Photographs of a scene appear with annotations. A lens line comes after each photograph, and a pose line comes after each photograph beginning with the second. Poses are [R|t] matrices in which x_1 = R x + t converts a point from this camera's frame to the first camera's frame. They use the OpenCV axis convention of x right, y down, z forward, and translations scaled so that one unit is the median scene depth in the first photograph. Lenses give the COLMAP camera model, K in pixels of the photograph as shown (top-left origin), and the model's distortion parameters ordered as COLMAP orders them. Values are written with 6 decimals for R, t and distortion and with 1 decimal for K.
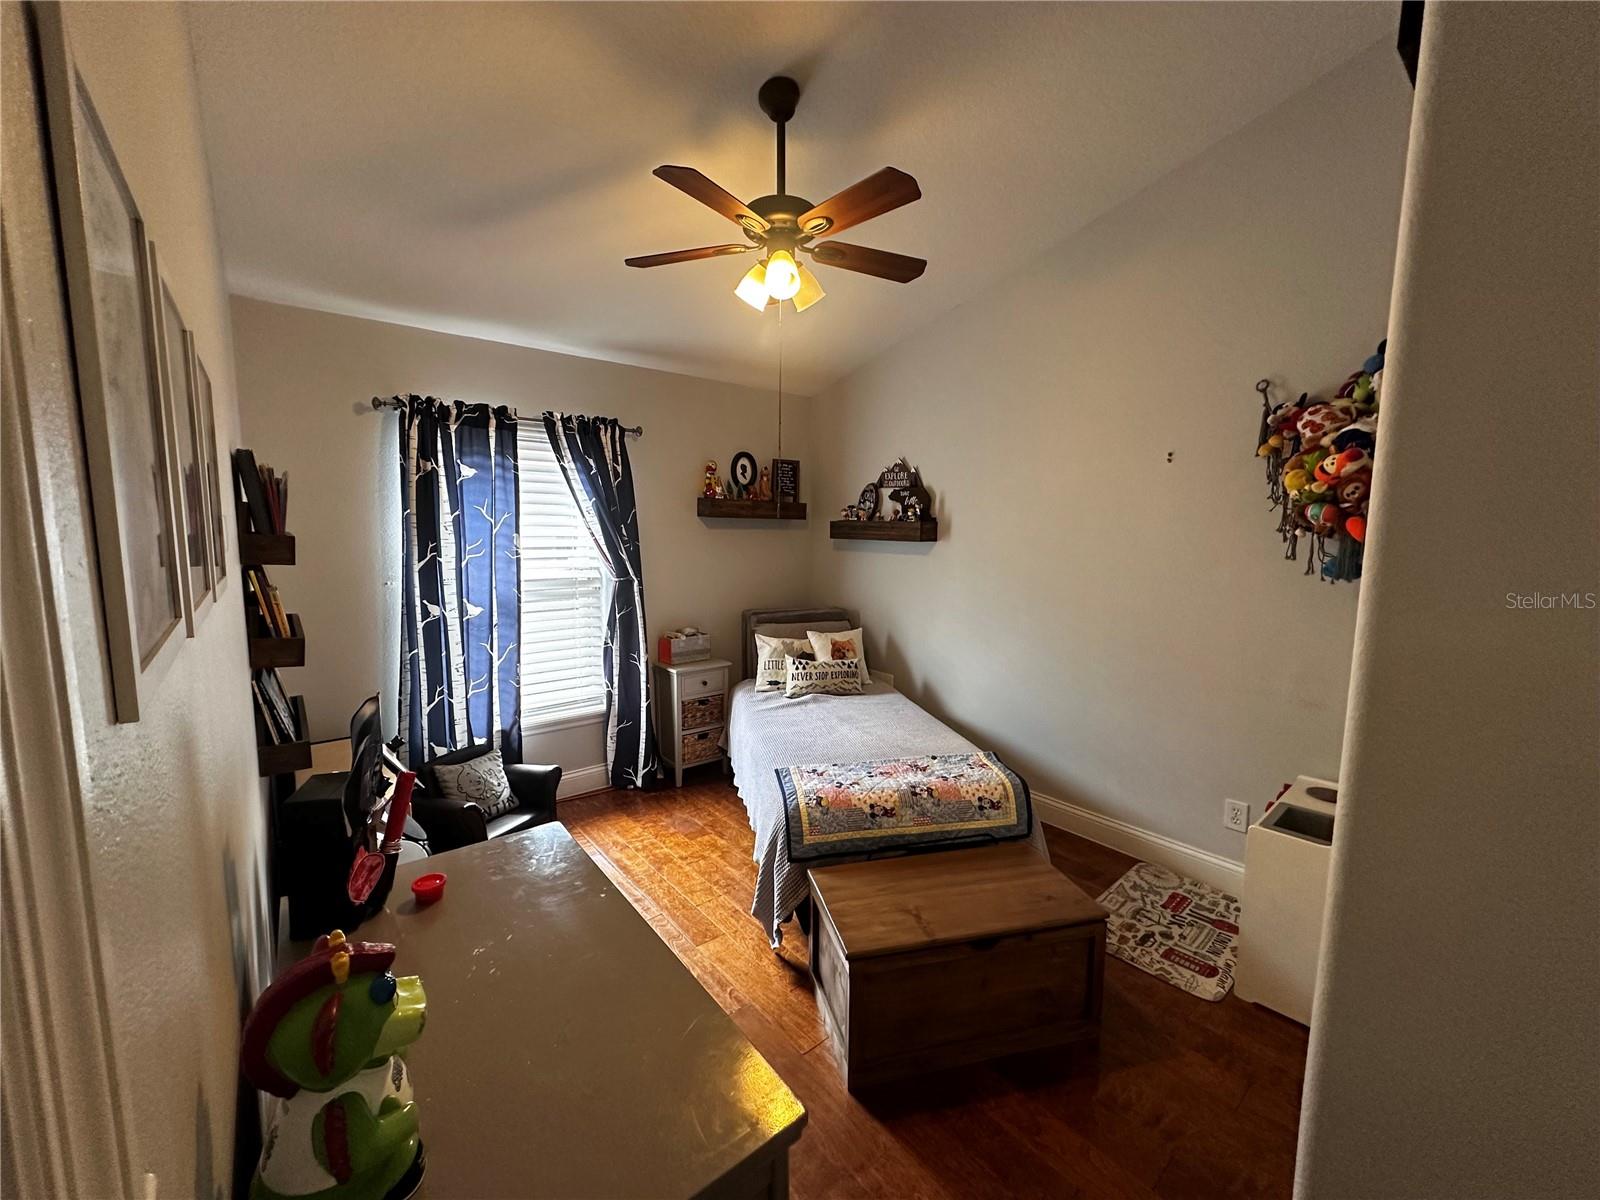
lens RADIAL K [[643.5, 0, 798.1], [0, 643.5, 600.0], [0, 0, 1]] dist [-0.001567, -0.000031]
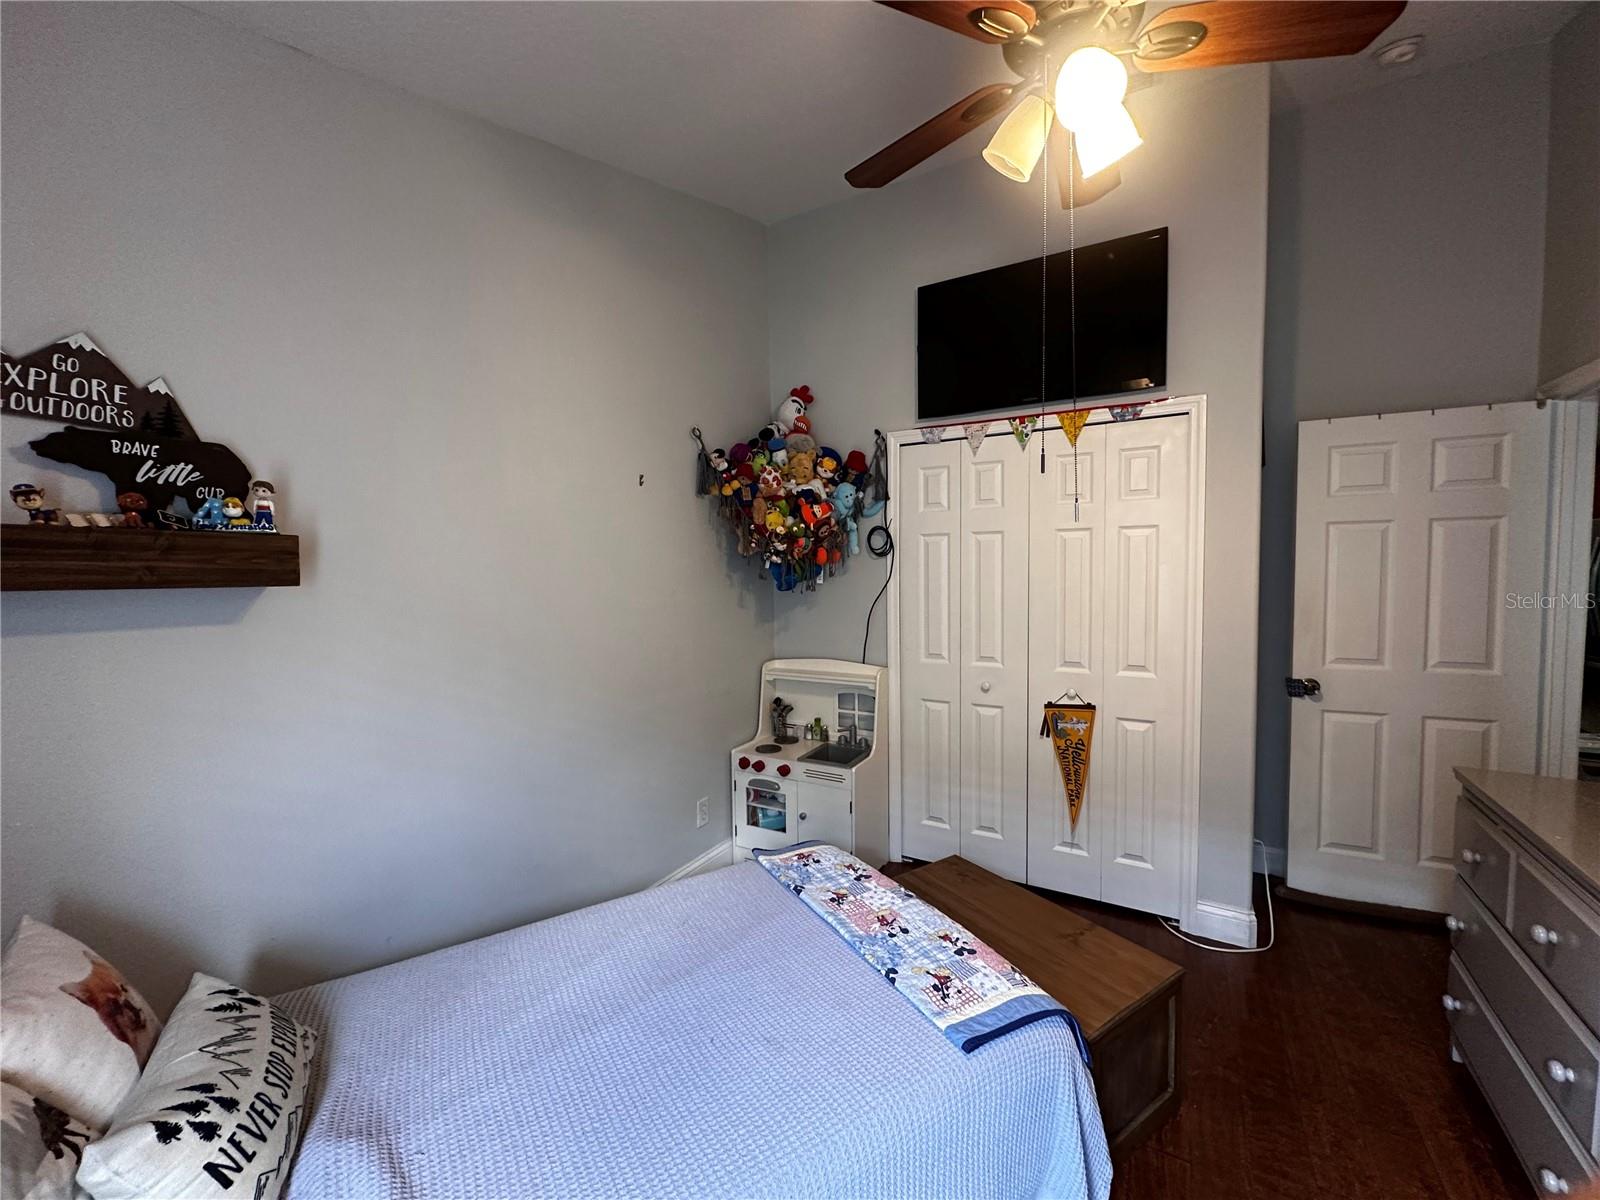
lens RADIAL K [[643.5, 0, 797.3], [0, 643.5, 599.7], [0, 0, 1]] dist [-0.001567, -0.000031]
pose [[-0.354222, -0.046428, 0.934008, -0.282268], [0.115670, 0.988922, 0.093026, -0.081371], [-0.927980, 0.140989, -0.344928, 0.832648]]
